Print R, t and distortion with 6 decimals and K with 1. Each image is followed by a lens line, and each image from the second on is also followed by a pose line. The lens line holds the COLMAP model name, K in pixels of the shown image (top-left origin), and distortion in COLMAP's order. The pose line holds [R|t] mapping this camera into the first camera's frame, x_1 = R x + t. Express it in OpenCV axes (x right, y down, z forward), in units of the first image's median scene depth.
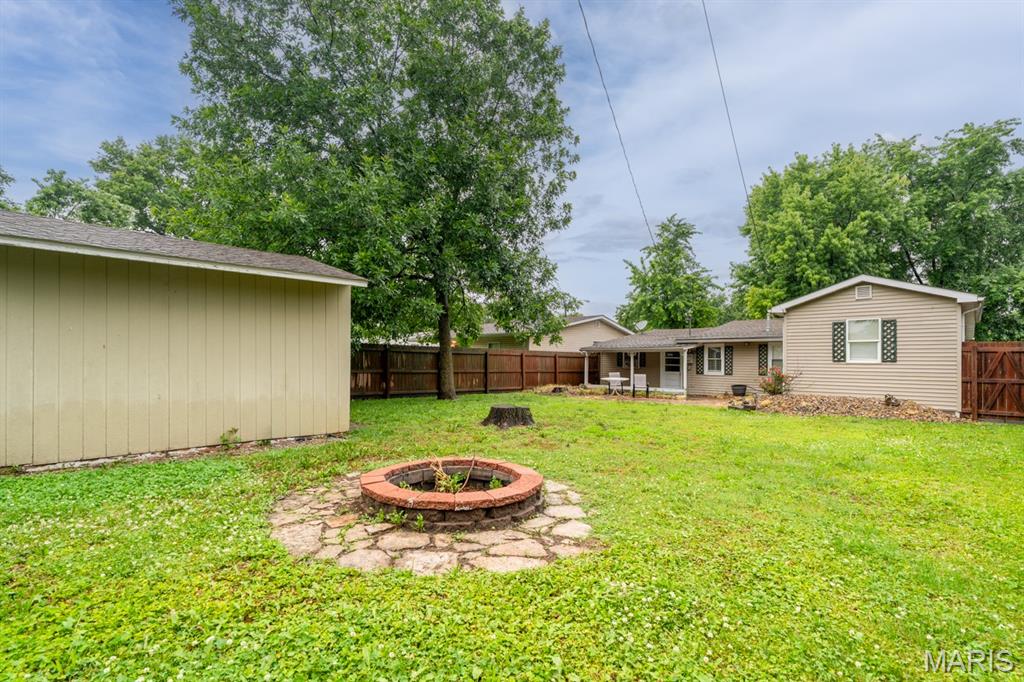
lens RADIAL K [[422.0, 0, 504.9], [0, 422.0, 353.6], [0, 0, 1]] dist [-0.003005, 0.000184]
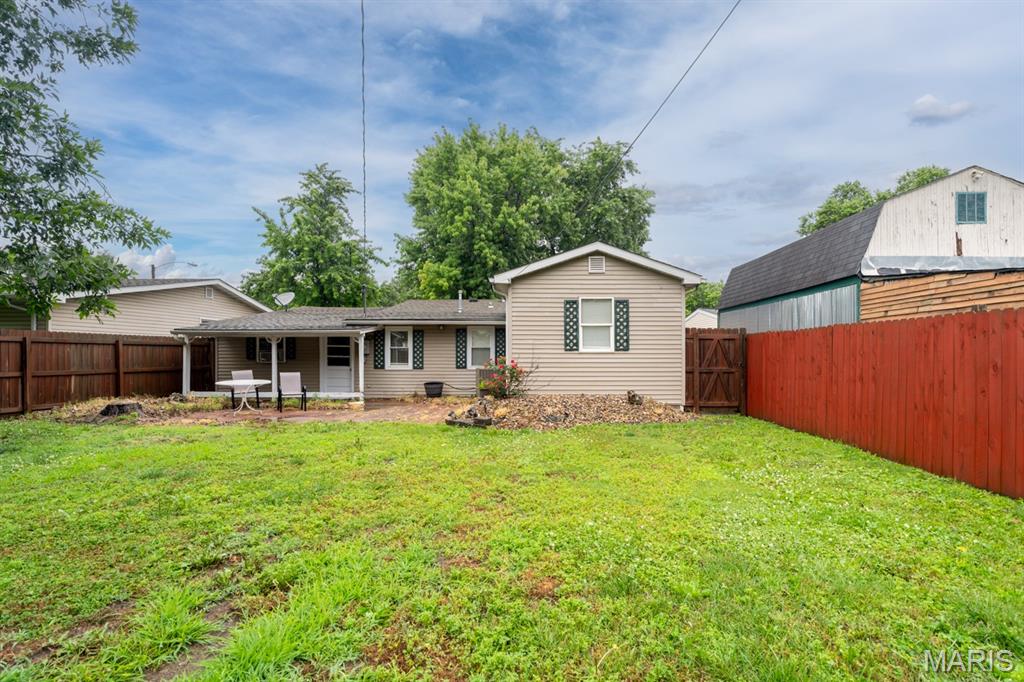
lens RADIAL K [[422.0, 0, 504.9], [0, 422.0, 353.6], [0, 0, 1]] dist [-0.003005, 0.000184]
pose [[0.681580, -0.013871, 0.731612, 0.082589], [-0.005927, 0.999683, 0.024475, 0.003996], [-0.731720, -0.021018, 0.681282, 0.346690]]
